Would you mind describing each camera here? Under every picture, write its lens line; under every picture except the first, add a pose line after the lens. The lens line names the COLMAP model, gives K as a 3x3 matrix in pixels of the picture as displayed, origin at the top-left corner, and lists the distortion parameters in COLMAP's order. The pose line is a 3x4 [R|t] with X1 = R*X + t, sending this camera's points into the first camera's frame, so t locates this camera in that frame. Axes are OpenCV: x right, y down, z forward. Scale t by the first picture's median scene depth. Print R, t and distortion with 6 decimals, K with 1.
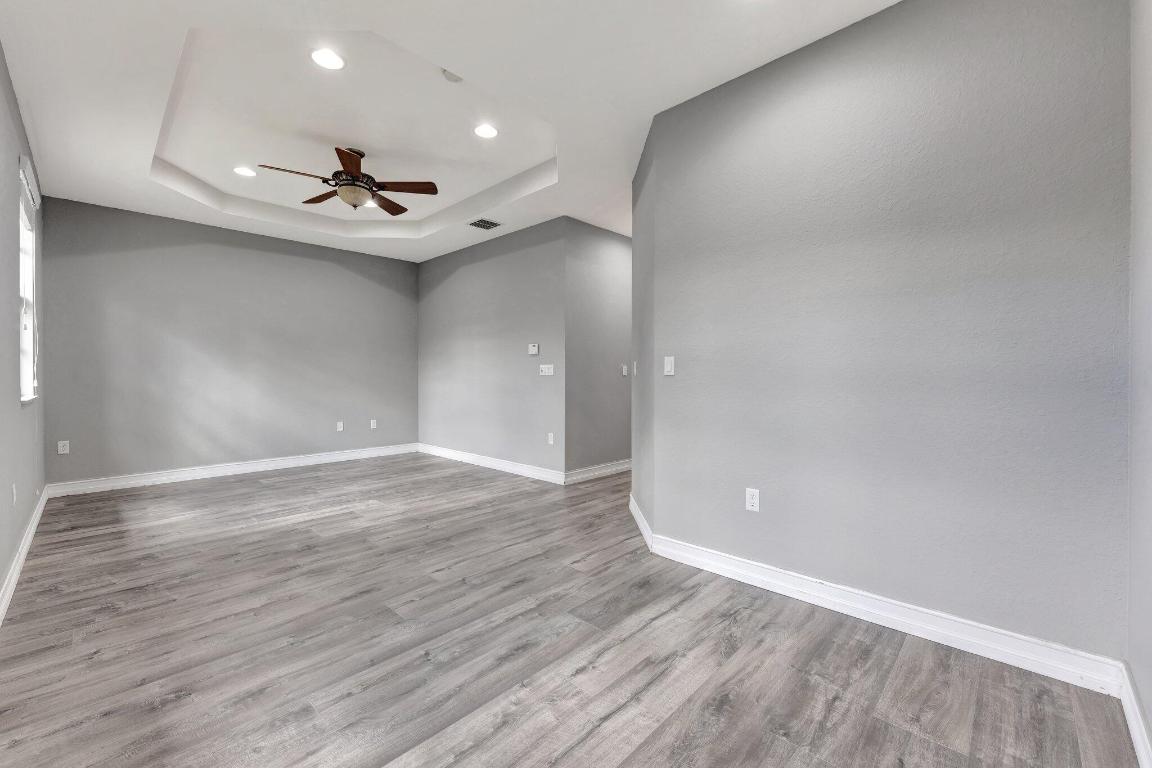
lens RADIAL K [[472.0, 0, 574.1], [0, 472.0, 376.6], [0, 0, 1]] dist [-0.000155, 0.000474]
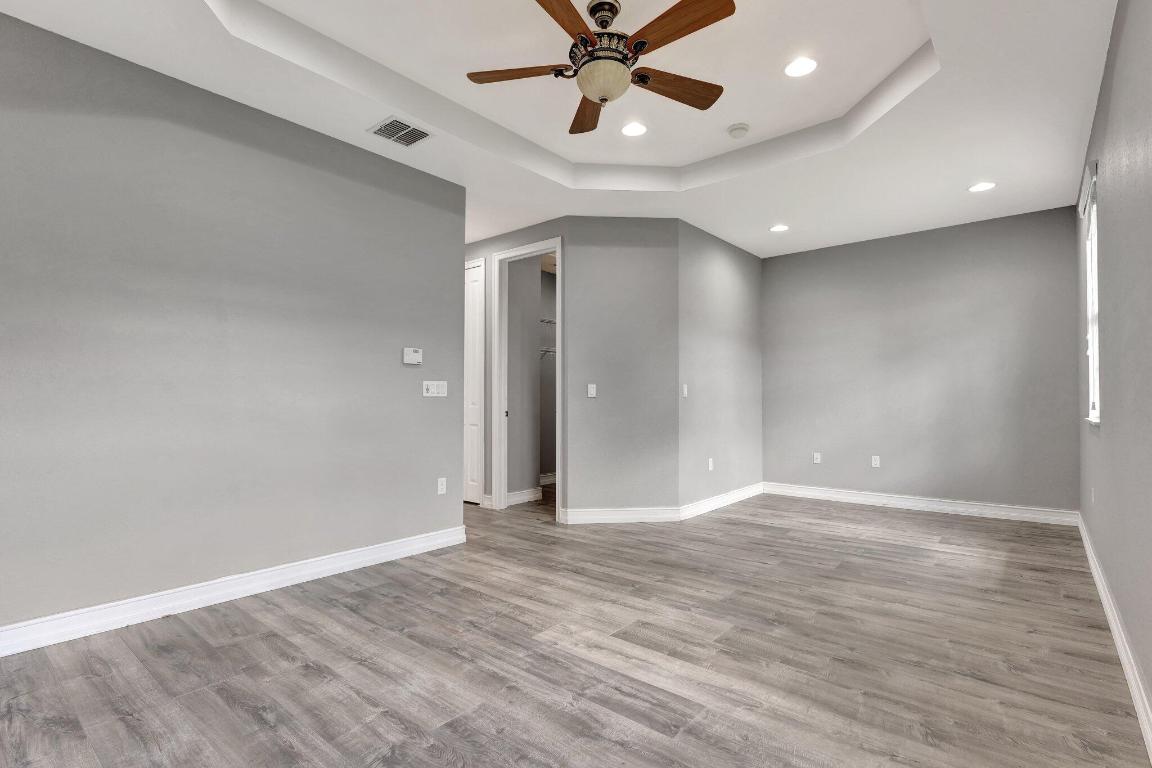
lens RADIAL K [[553.9, 0, 574.2], [0, 553.9, 392.2], [0, 0, 1]] dist [-0.004521, -0.000782]
pose [[-0.072187, 0.014645, 0.997284, -1.531113], [0.004951, 0.999885, -0.014325, 0.005705], [-0.997379, 0.003904, -0.072251, 1.479878]]
